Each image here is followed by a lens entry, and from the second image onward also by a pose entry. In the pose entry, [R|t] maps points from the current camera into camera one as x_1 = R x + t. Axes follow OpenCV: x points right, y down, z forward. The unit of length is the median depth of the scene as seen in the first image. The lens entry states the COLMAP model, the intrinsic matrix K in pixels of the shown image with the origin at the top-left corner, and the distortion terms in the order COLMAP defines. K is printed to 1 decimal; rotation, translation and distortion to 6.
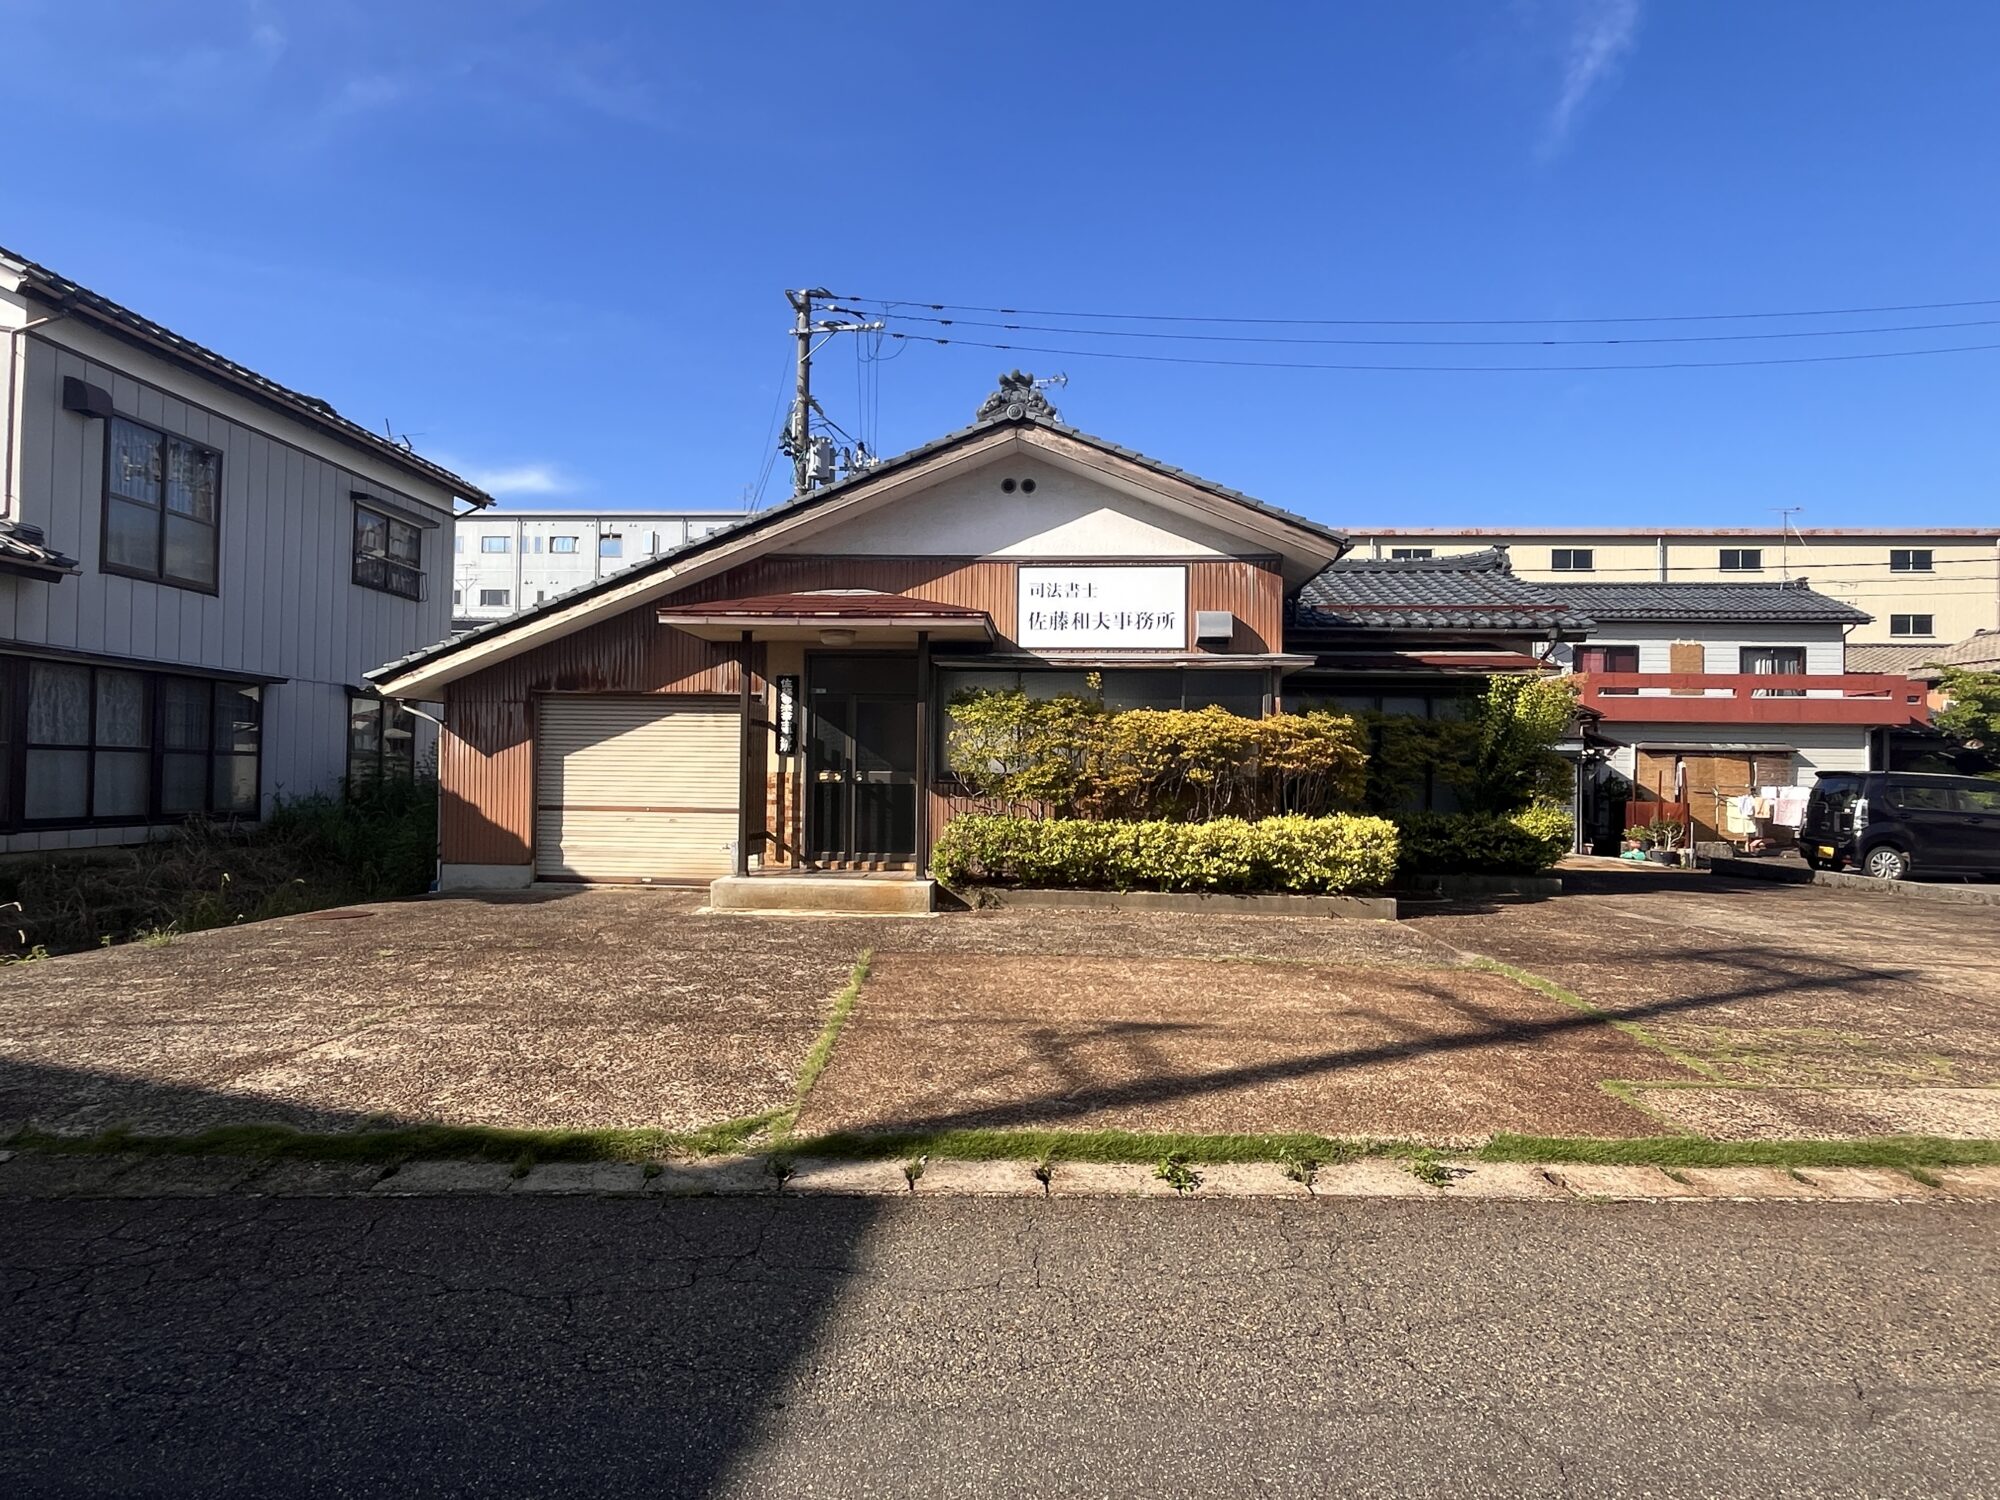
lens RADIAL K [[1112.2, 0, 994.6], [0, 1112.2, 752.0], [0, 0, 1]] dist [-0.005596, -0.001509]
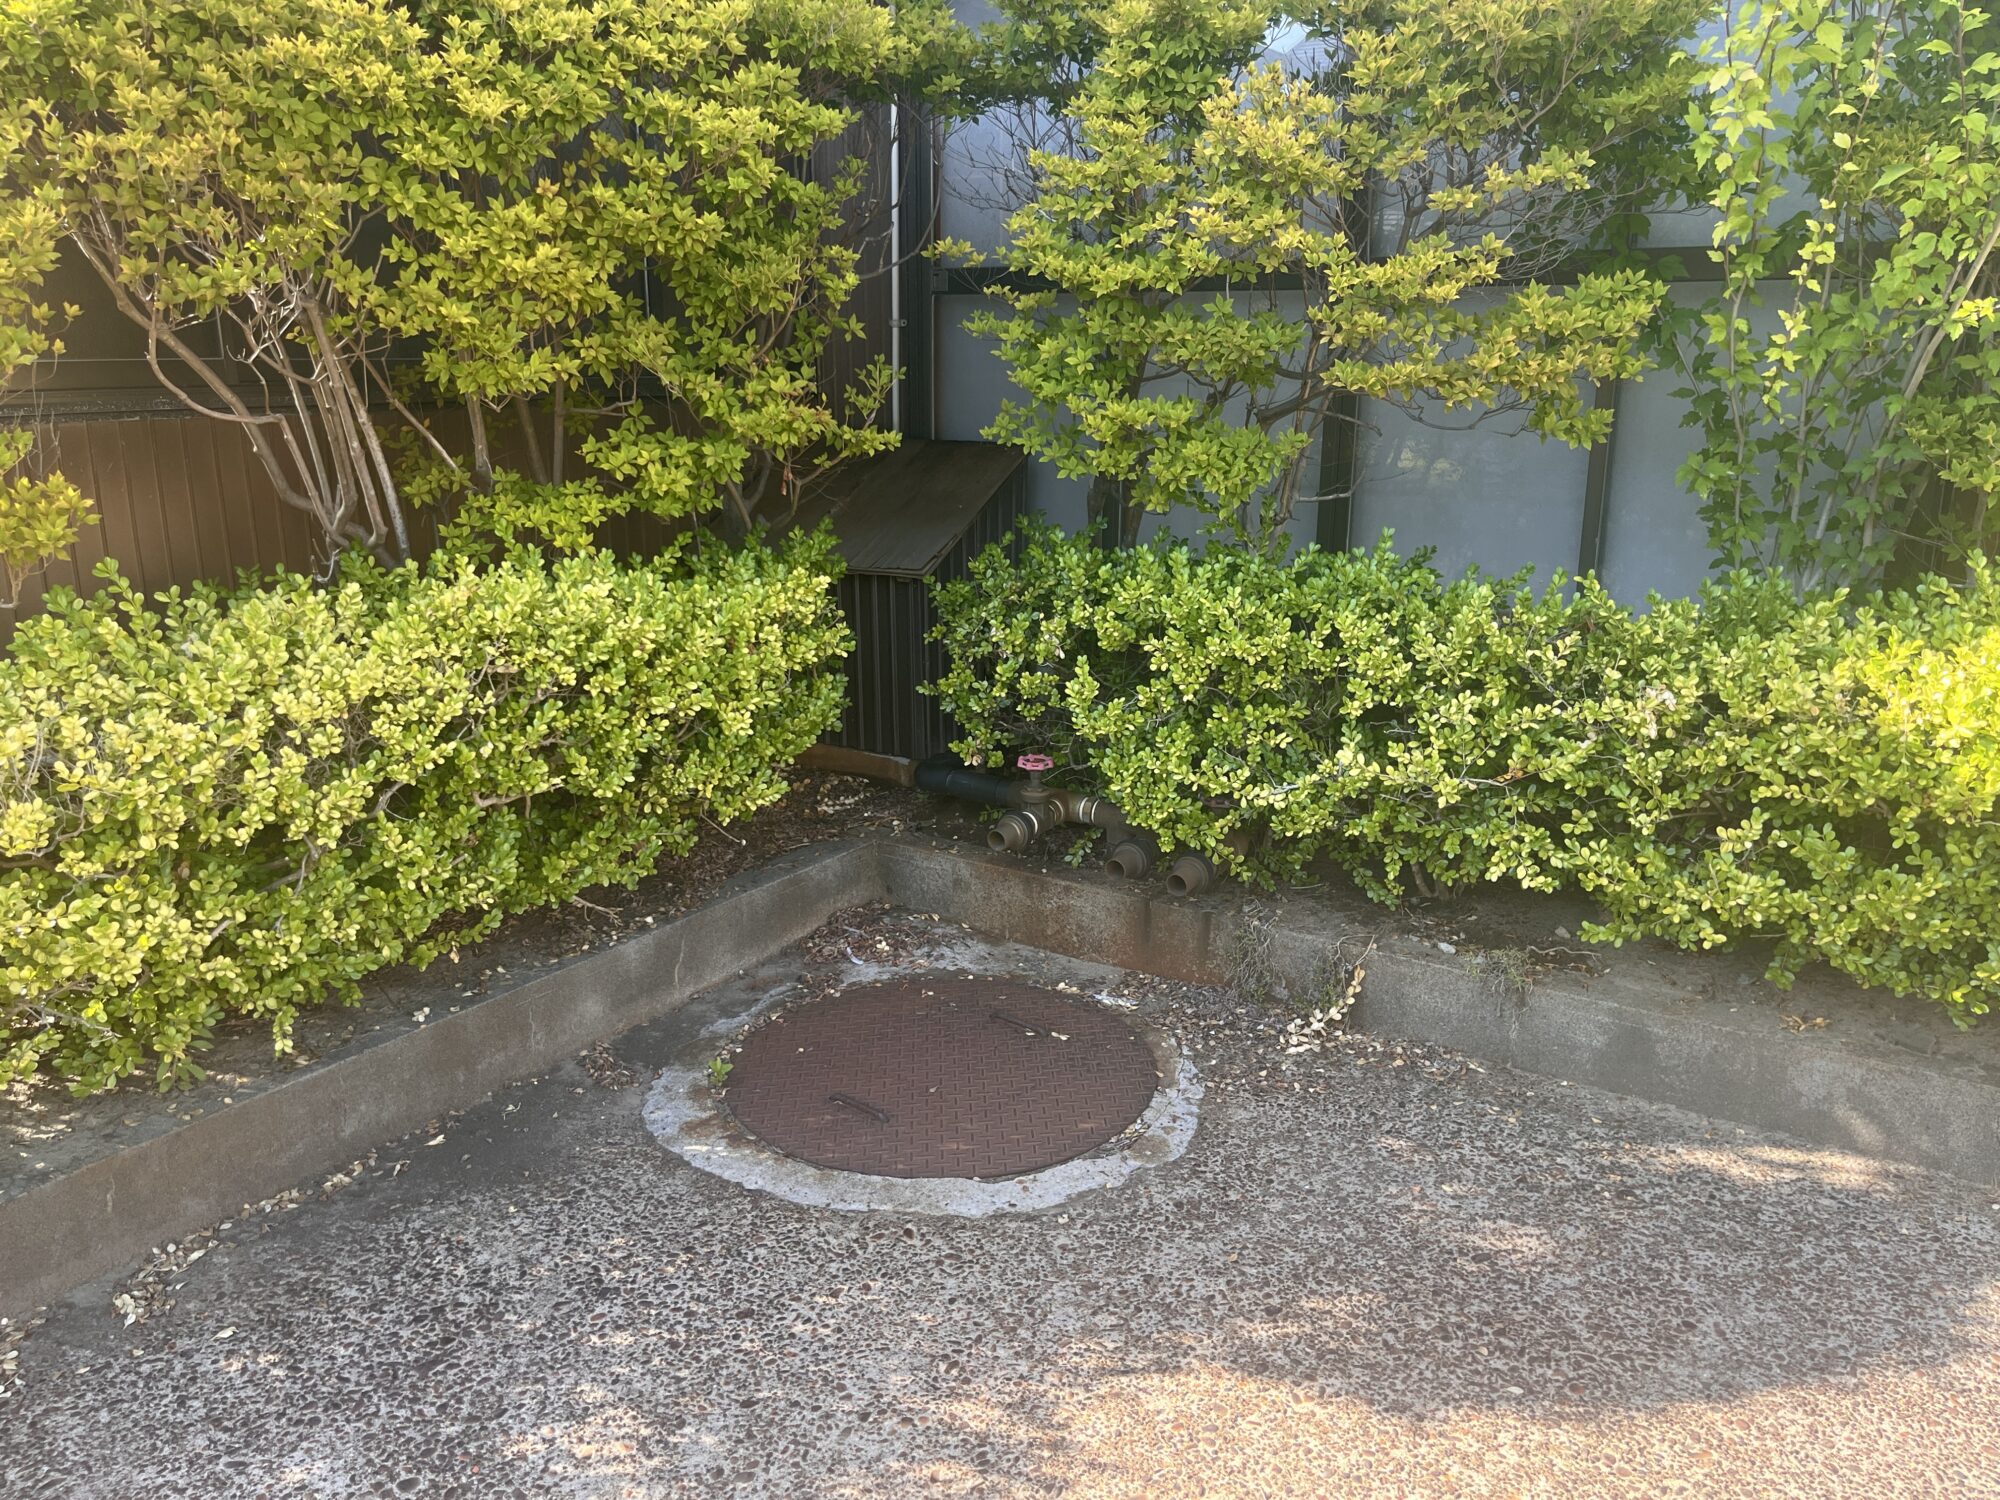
lens RADIAL K [[1503.9, 0, 1011.4], [0, 1503.9, 749.1], [0, 0, 1]] dist [0.040816, -0.045396]
pose [[0.872221, 0.114953, -0.475412, 0.498946], [0.018284, 0.963647, 0.266552, 0.020611], [0.488770, -0.241185, 0.838411, 0.844746]]
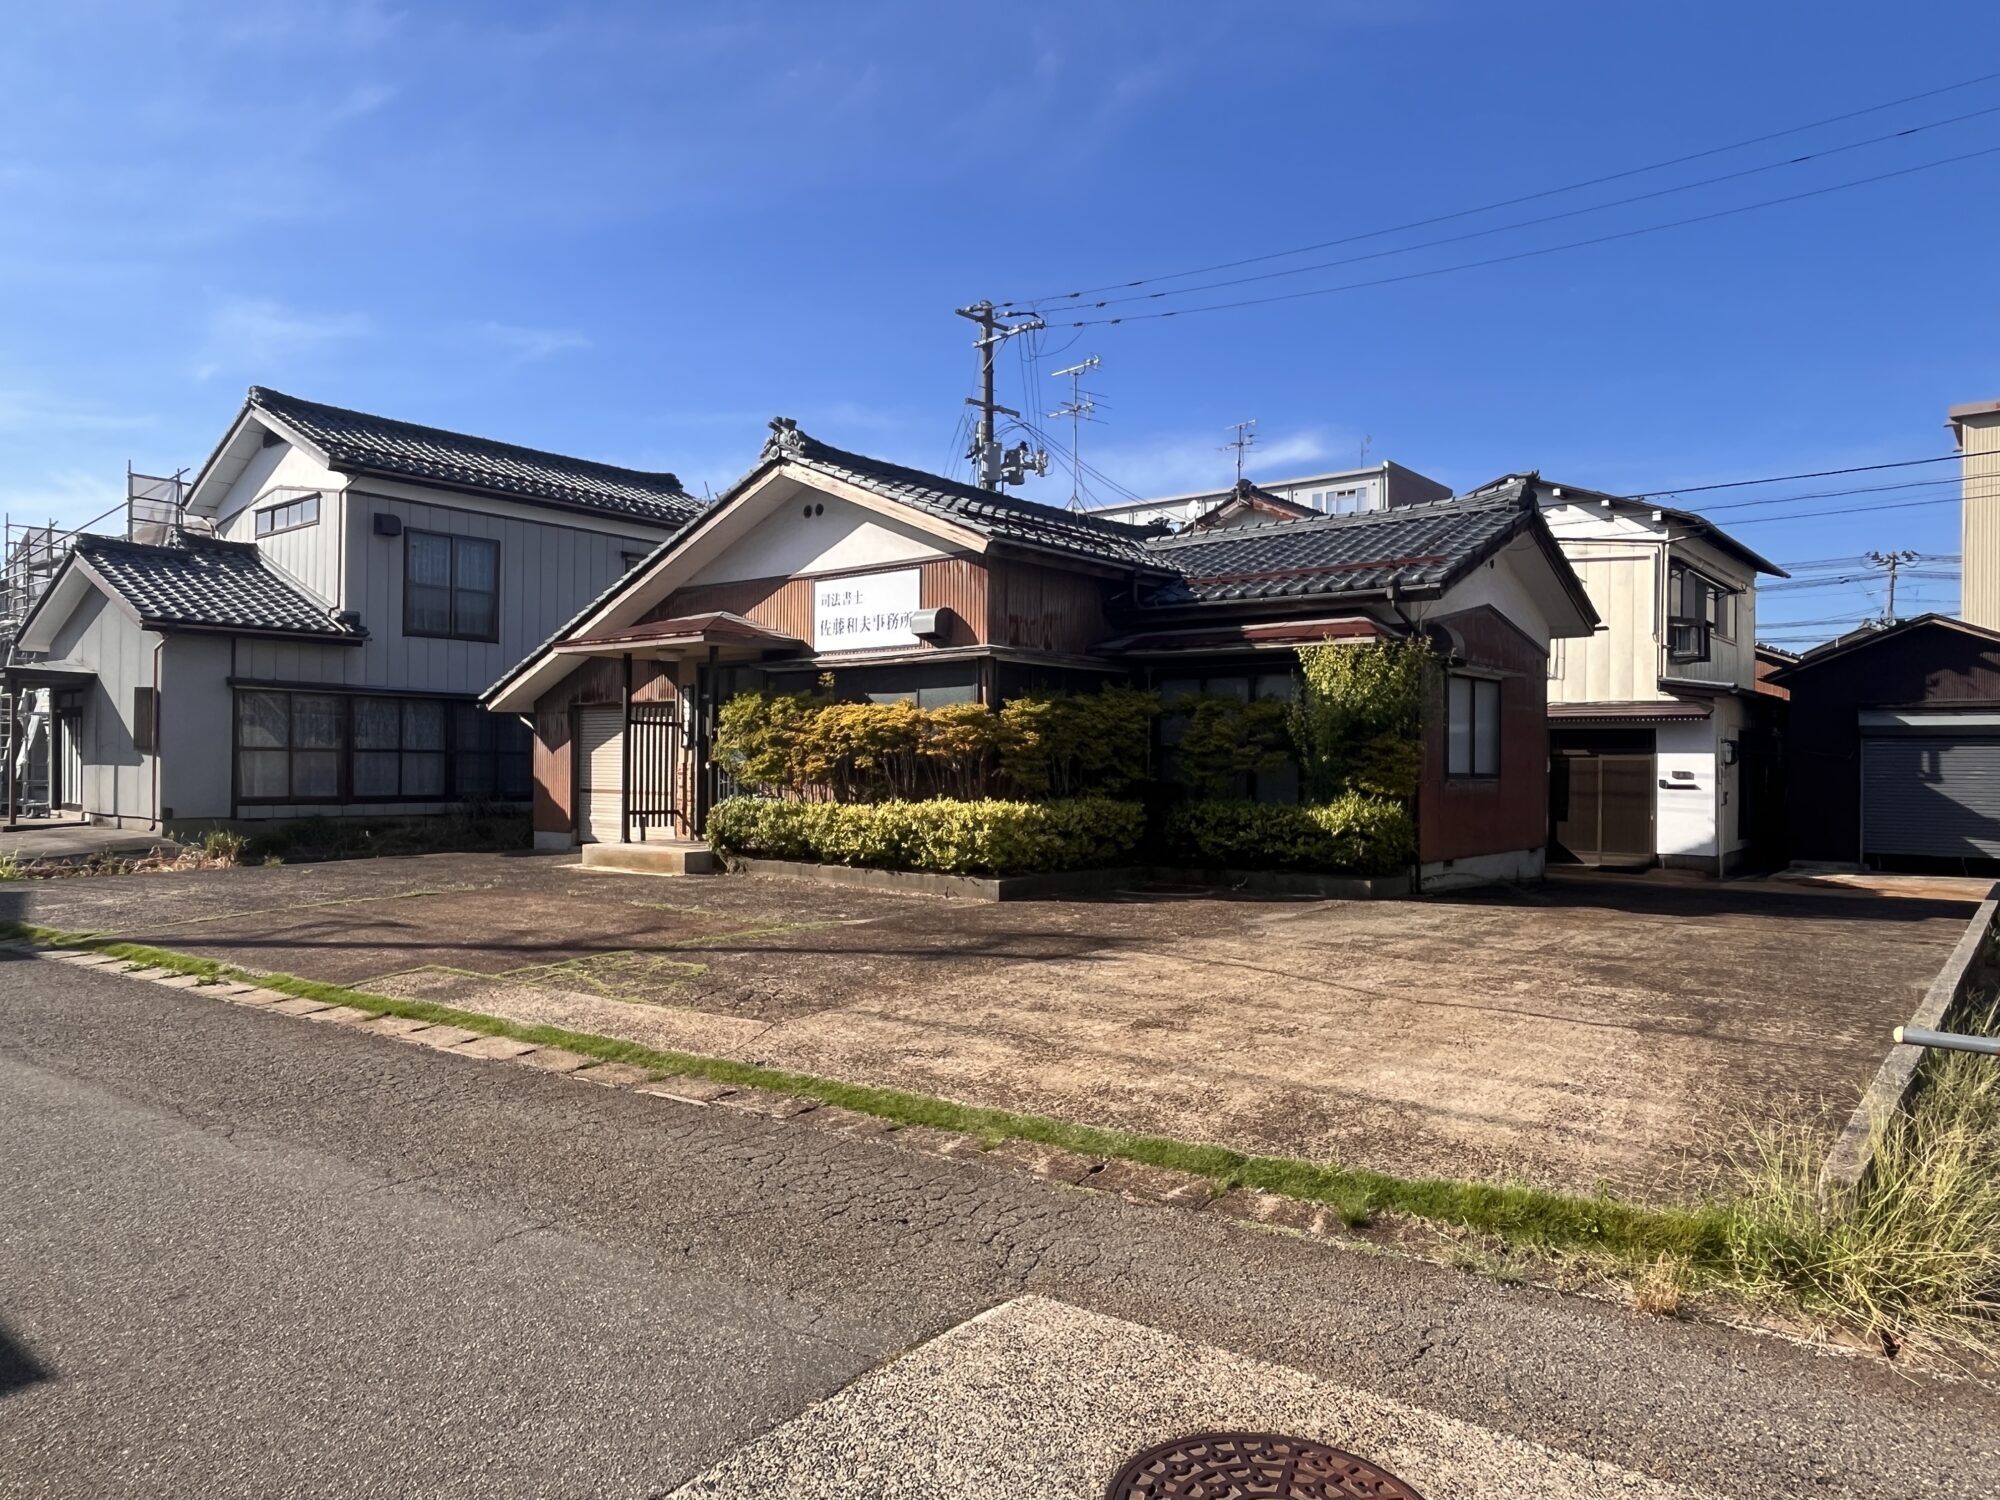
lens RADIAL K [[1295.3, 0, 998.7], [0, 1295.3, 759.4], [0, 0, 1]] dist [-0.000164, -0.006174]
pose [[0.811735, -0.009230, -0.583952, 0.922649], [0.015033, 0.999874, 0.005093, 0.012136], [0.583832, -0.012913, 0.811772, 0.026057]]
